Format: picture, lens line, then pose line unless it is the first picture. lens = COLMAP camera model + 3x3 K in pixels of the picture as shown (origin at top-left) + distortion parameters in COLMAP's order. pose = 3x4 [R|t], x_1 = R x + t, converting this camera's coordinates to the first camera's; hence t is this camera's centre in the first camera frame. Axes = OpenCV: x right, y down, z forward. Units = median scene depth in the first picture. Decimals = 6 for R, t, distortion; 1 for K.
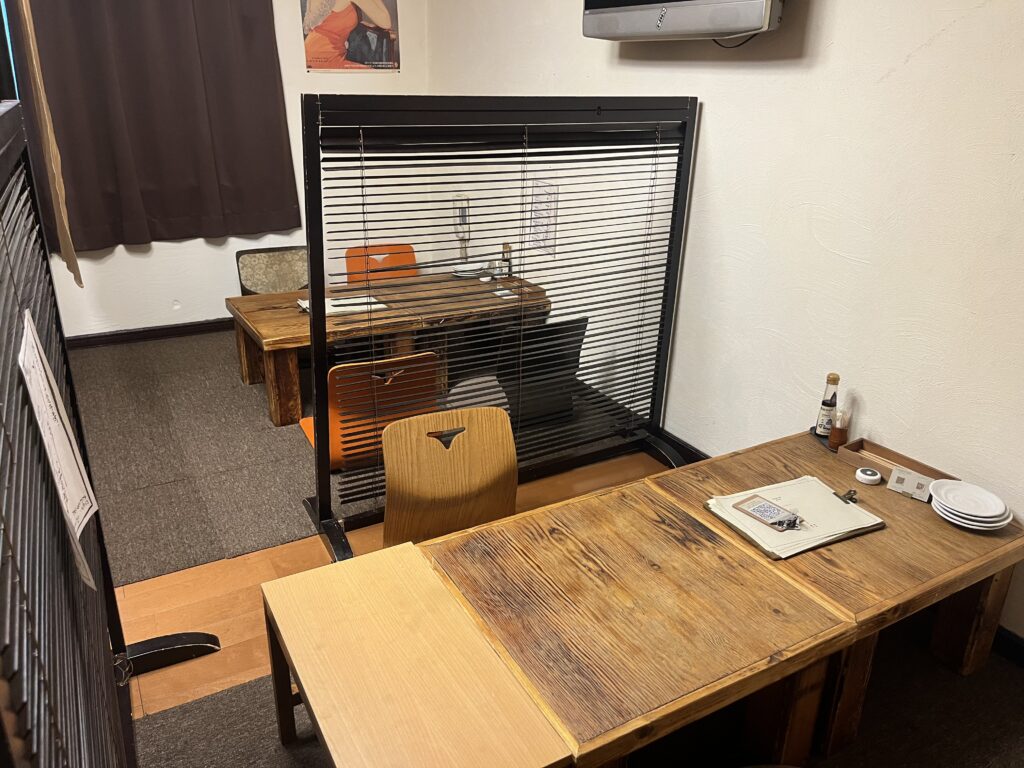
lens RADIAL K [[768.9, 0, 512.0], [0, 768.9, 384.0], [0, 0, 1]] dist [0.004701, -0.001088]
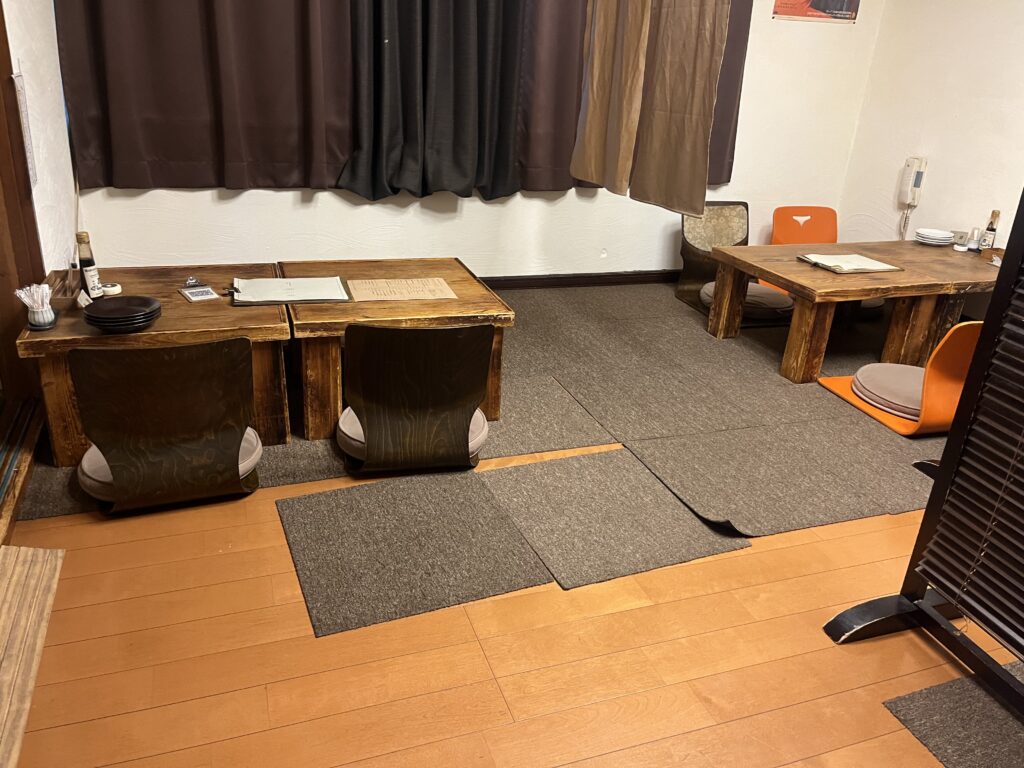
lens RADIAL K [[768.9, 0, 512.0], [0, 768.9, 384.0], [0, 0, 1]] dist [0.004701, -0.001088]
pose [[0.984846, 0.097594, -0.143366, -0.407158], [-0.094464, 0.995120, 0.028496, 0.049113], [0.145447, -0.014522, 0.989259, 0.002565]]
